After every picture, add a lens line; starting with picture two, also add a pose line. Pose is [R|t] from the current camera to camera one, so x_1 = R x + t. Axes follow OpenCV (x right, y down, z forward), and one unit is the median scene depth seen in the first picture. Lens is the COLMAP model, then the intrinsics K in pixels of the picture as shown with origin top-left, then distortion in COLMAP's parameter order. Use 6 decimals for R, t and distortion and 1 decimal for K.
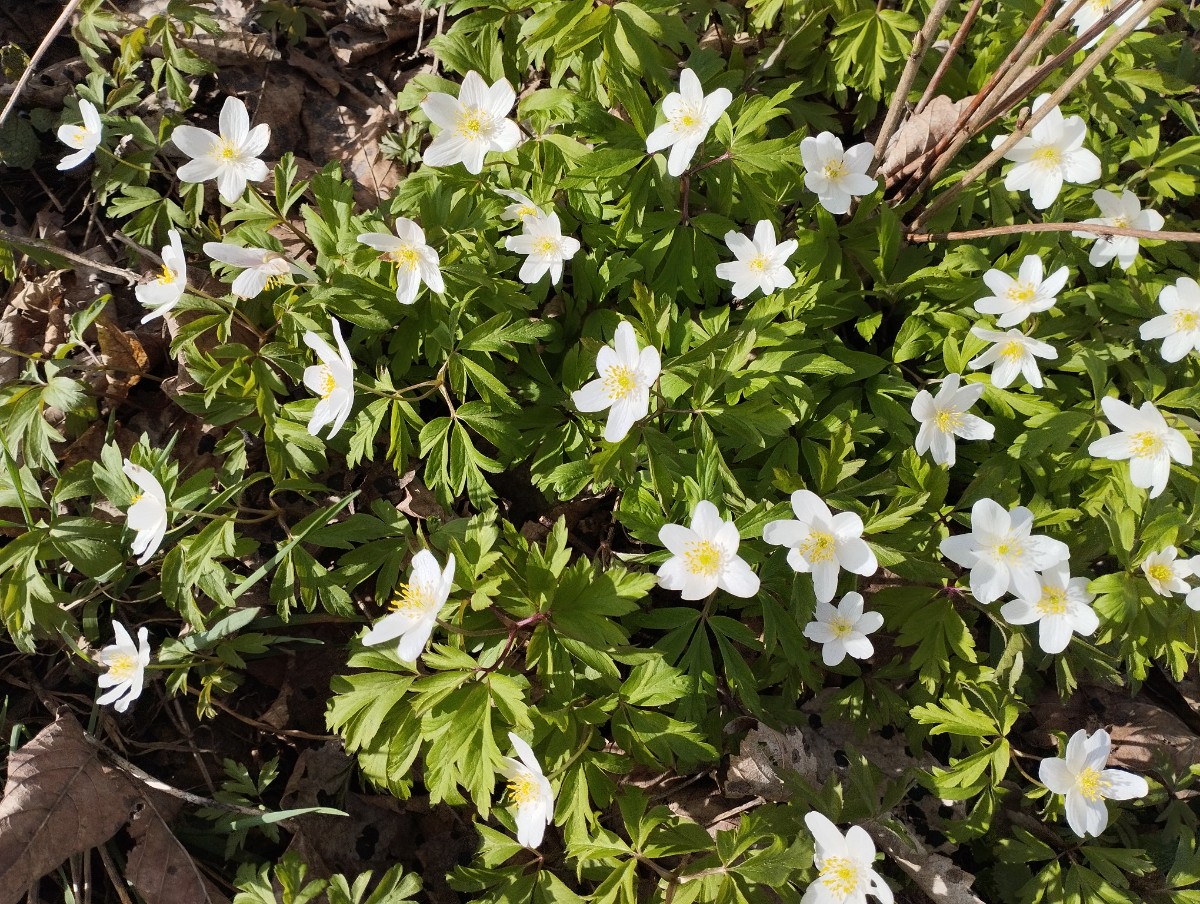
lens RADIAL K [[974.2, 0, 600.0], [0, 974.2, 452.0], [0, 0, 1]] dist [0.044144, -0.001888]
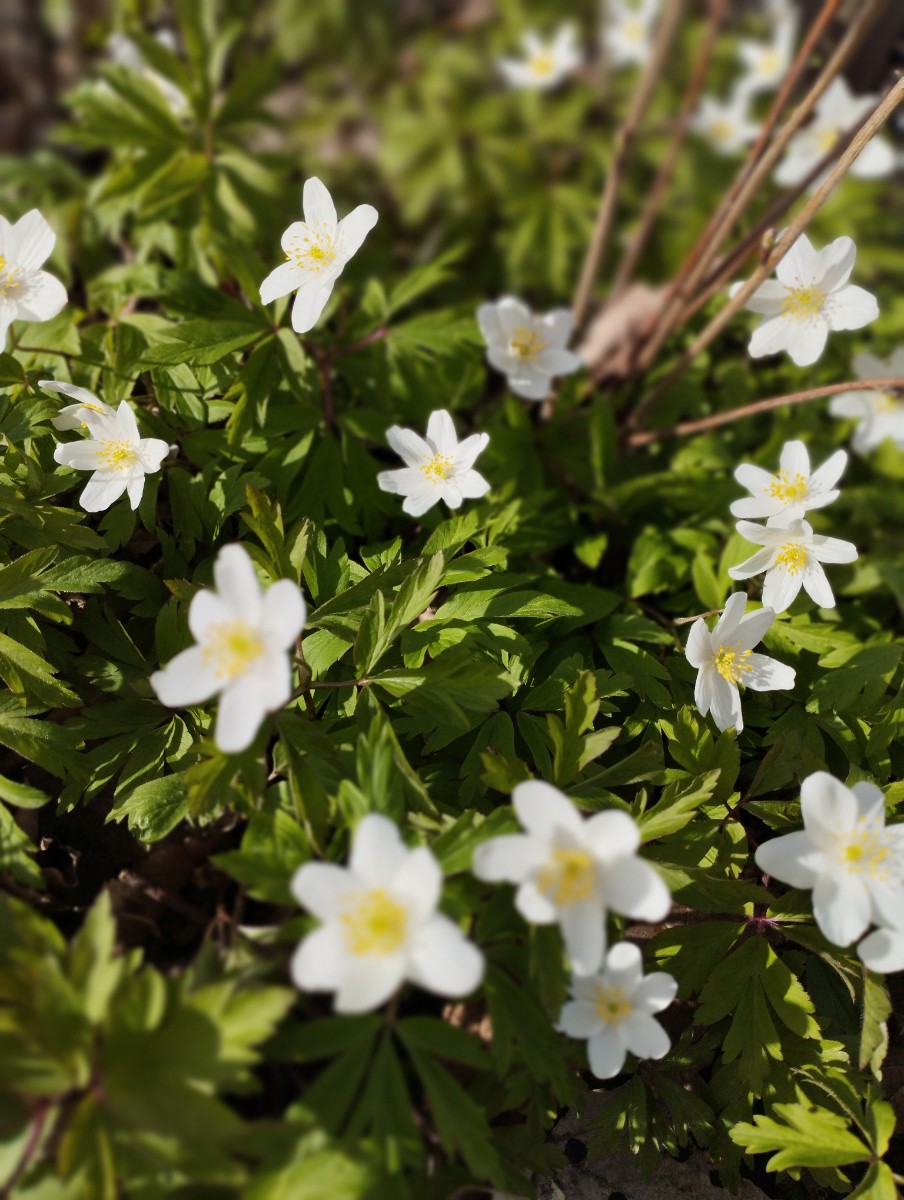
lens RADIAL K [[974.2, 0, 471.3], [0, 974.2, 600.6], [0, 0, 1]] dist [0.044144, -0.001888]
pose [[0.981977, -0.059857, 0.179270, 0.056033], [0.090222, 0.981932, -0.166343, 0.020966], [-0.166074, 0.179520, 0.969635, 0.327390]]
